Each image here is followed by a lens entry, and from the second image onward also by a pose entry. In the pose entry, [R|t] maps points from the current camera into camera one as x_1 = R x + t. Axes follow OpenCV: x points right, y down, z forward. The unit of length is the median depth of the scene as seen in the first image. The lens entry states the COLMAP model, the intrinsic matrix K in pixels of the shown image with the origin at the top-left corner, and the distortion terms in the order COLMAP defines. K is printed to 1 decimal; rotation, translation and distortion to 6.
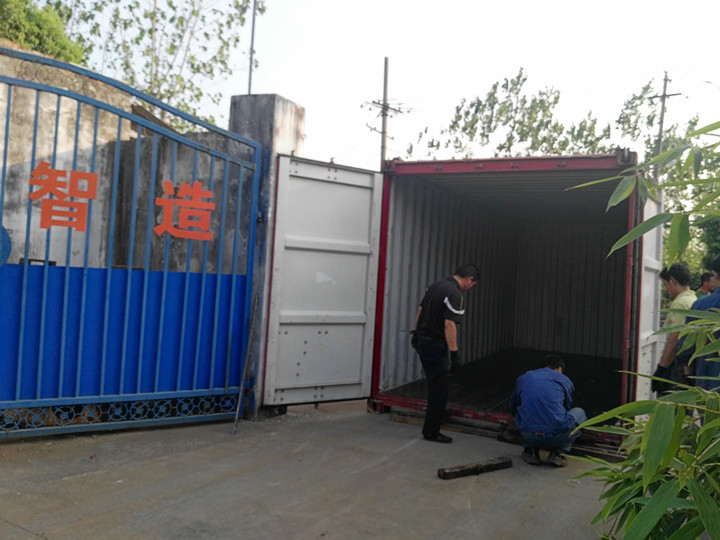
lens RADIAL K [[558.3, 0, 360.4], [0, 558.3, 281.7], [0, 0, 1]] dist [0.107493, -0.113265]
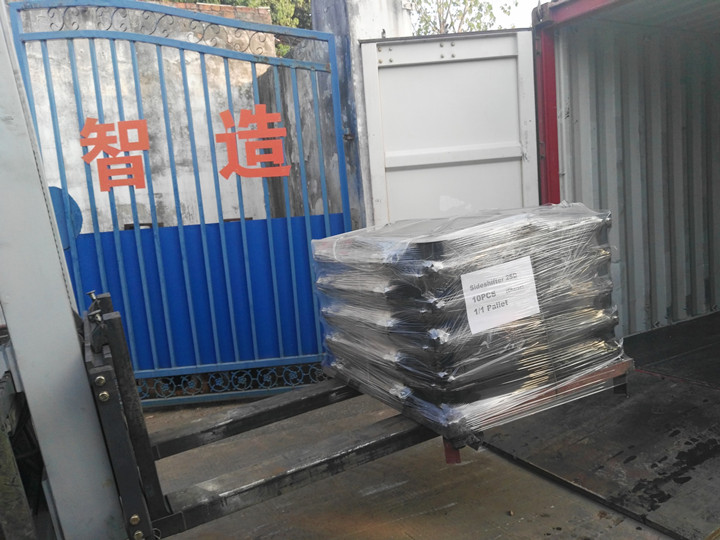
lens RADIAL K [[559.0, 0, 378.2], [0, 559.0, 273.4], [0, 0, 1]] dist [0.165071, -0.285988]
pose [[0.858325, -0.061647, -0.509390, 0.231525], [0.123123, 0.988497, 0.087834, 0.008940], [0.498116, -0.138107, 0.856041, 0.335321]]
